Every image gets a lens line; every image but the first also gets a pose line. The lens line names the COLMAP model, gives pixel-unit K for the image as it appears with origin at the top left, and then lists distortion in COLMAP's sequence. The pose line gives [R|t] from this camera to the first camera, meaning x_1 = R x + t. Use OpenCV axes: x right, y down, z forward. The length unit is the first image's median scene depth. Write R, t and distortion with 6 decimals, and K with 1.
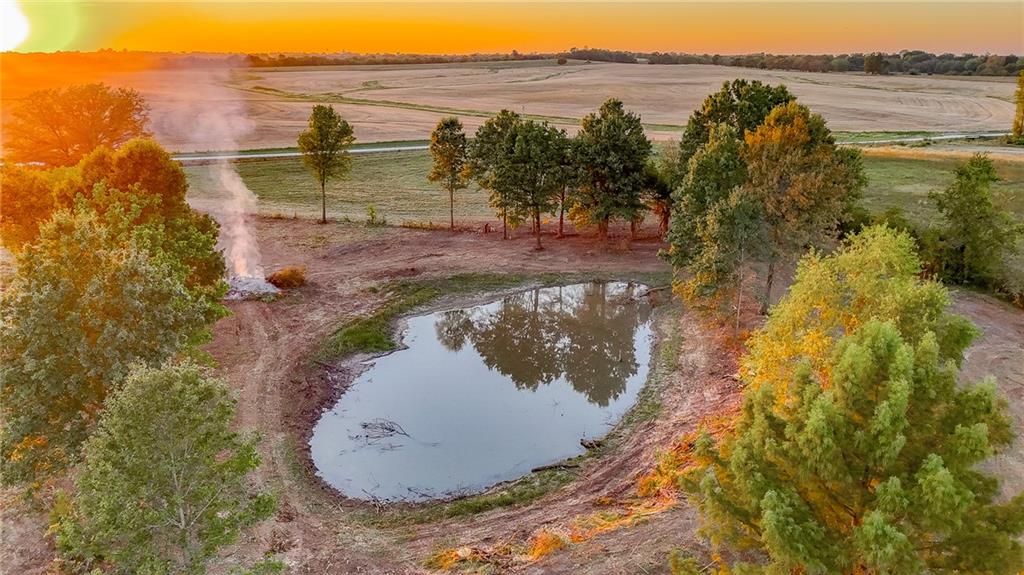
lens RADIAL K [[753.6, 0, 517.3], [0, 753.6, 289.4], [0, 0, 1]] dist [0.059855, -0.036114]
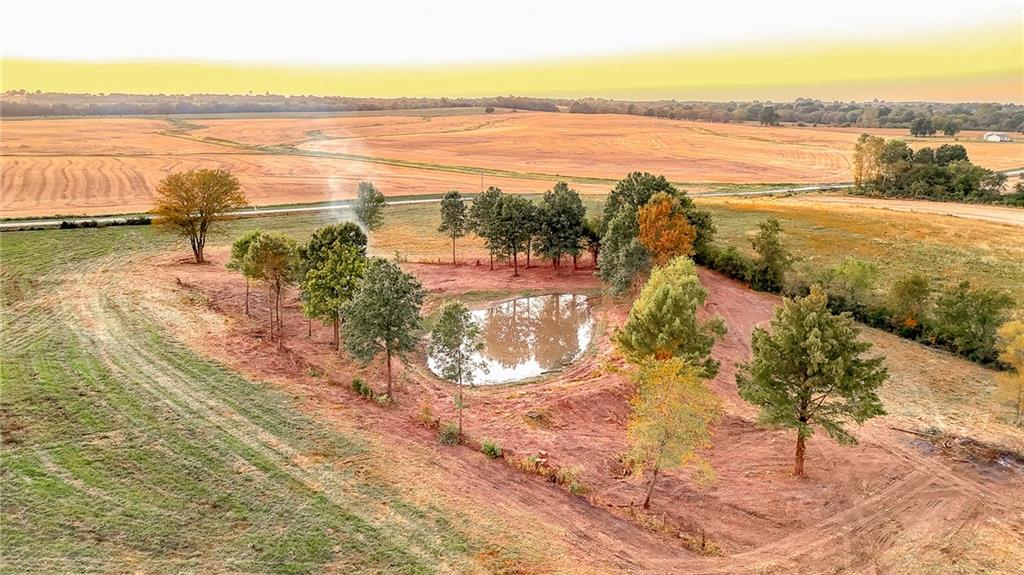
lens RADIAL K [[753.6, 0, 513.2], [0, 753.6, 289.0], [0, 0, 1]] dist [0.059855, -0.036114]
pose [[0.995570, -0.018663, 0.092155, -0.117748], [0.023299, 0.998503, -0.049494, 0.049882], [-0.091093, 0.051422, 0.994514, -0.528029]]
